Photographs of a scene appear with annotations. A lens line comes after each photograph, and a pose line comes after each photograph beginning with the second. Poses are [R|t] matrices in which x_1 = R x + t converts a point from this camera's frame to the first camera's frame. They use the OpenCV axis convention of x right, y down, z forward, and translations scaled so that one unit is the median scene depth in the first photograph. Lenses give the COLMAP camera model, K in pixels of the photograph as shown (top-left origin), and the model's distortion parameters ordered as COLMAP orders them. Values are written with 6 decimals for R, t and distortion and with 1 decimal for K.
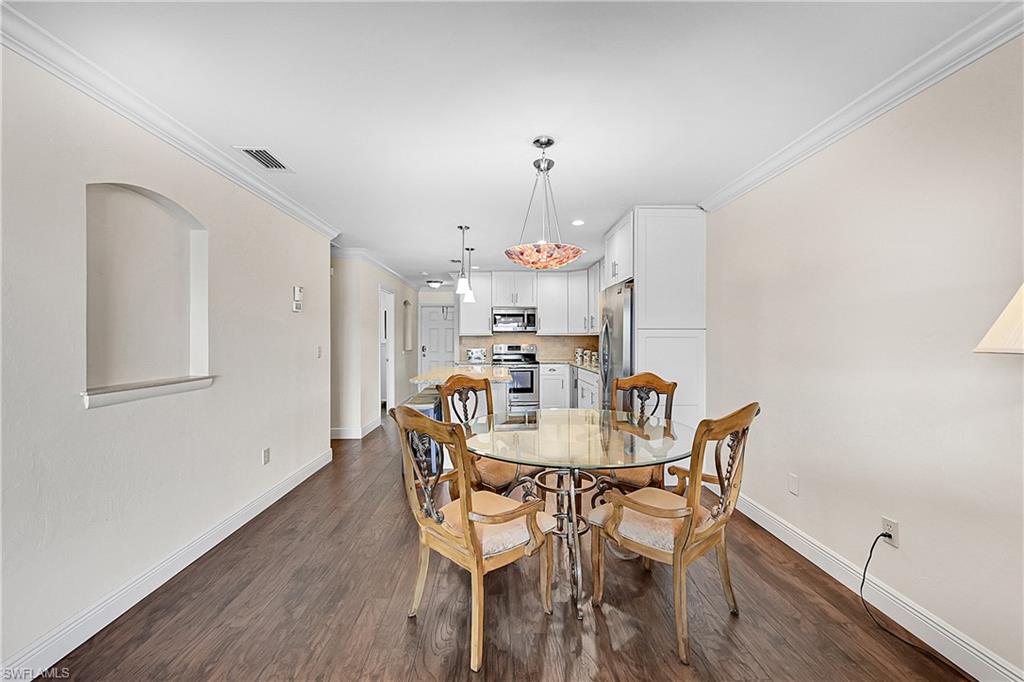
lens RADIAL K [[404.0, 0, 514.4], [0, 404.0, 338.1], [0, 0, 1]] dist [0.000239, 0.000155]
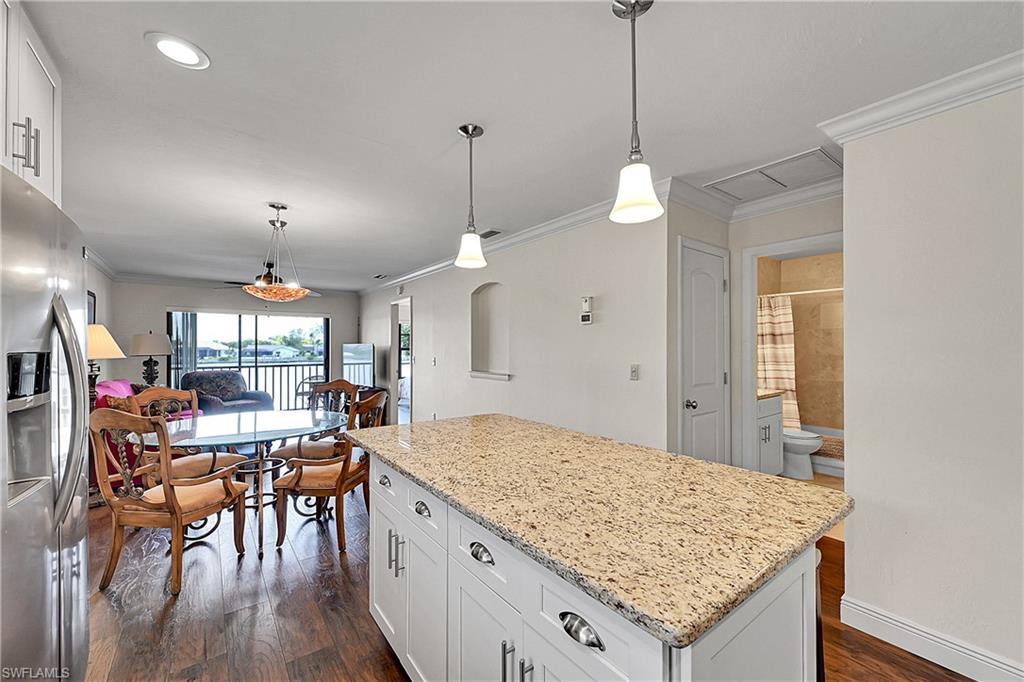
lens RADIAL K [[405.8, 0, 512.0], [0, 405.8, 348.3], [0, 0, 1]] dist [-0.000733, -0.000060]
pose [[-0.822816, 0.002811, -0.568300, 0.064538], [0.001322, 0.999995, 0.003033, -0.008264], [0.568306, 0.001745, -0.822816, 0.853334]]
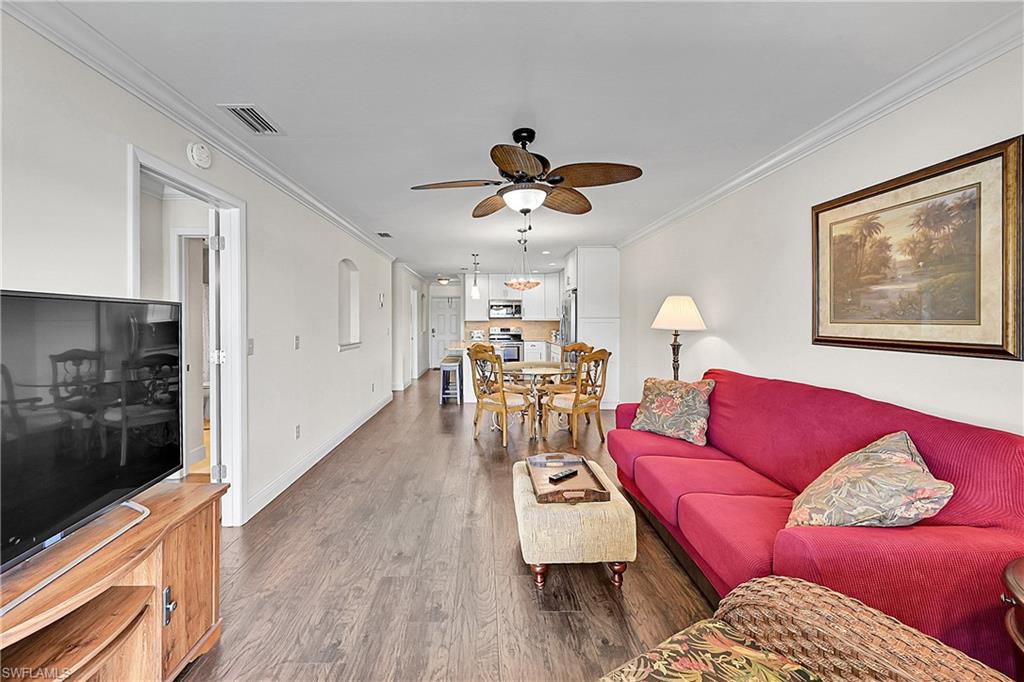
lens RADIAL K [[411.8, 0, 490.6], [0, 411.8, 321.2], [0, 0, 1]] dist [-0.000565, 0.000182]
pose [[0.999615, -0.001066, -0.027710, -0.011489], [0.001043, 0.999999, -0.000837, -0.003638], [0.027710, 0.000808, 0.999616, -0.386734]]
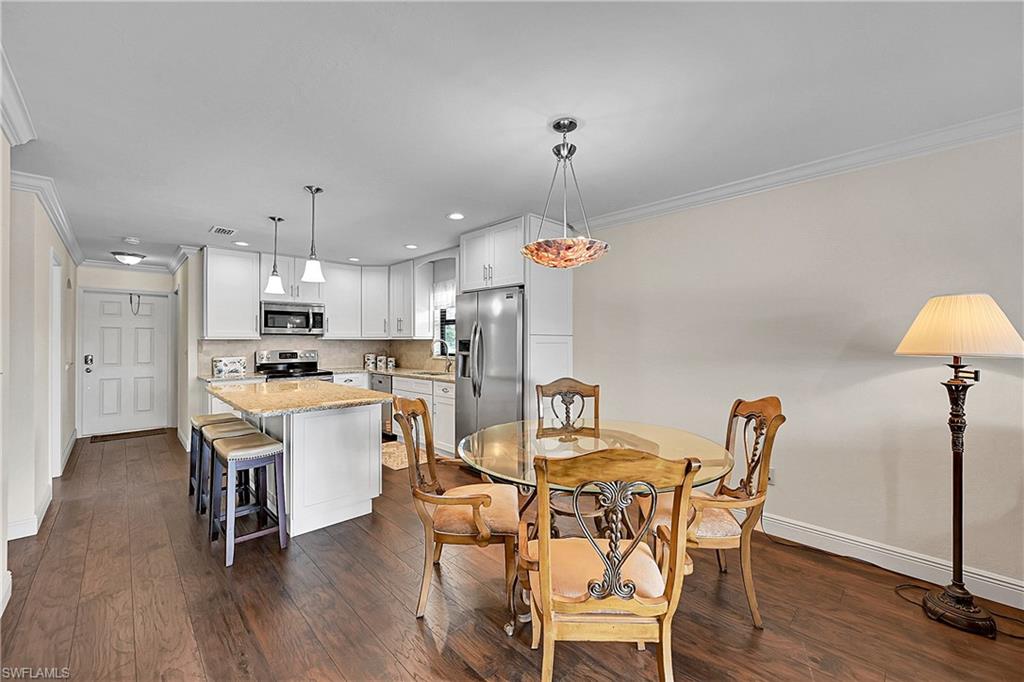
lens RADIAL K [[399.2, 0, 517.8], [0, 399.2, 338.3], [0, 0, 1]] dist [-0.002454, -0.000236]
pose [[0.737620, 0.004800, 0.675199, -0.200409], [-0.000770, 0.999980, -0.006268, -0.003992], [-0.675215, 0.004104, 0.737609, 0.143726]]
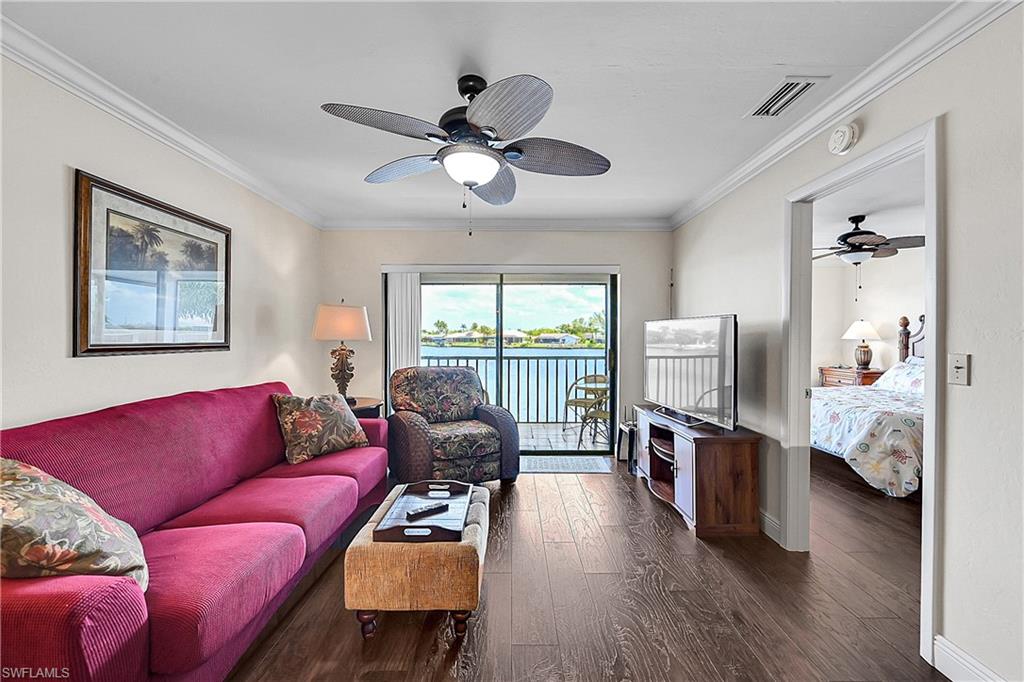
lens RADIAL K [[404.0, 0, 514.4], [0, 404.0, 338.1], [0, 0, 1]] dist [0.000239, 0.000155]
pose [[-0.999137, -0.001290, 0.041507, -0.031674], [-0.001026, 0.999979, 0.006373, 0.002803], [-0.041514, 0.006325, -0.999118, 0.231772]]
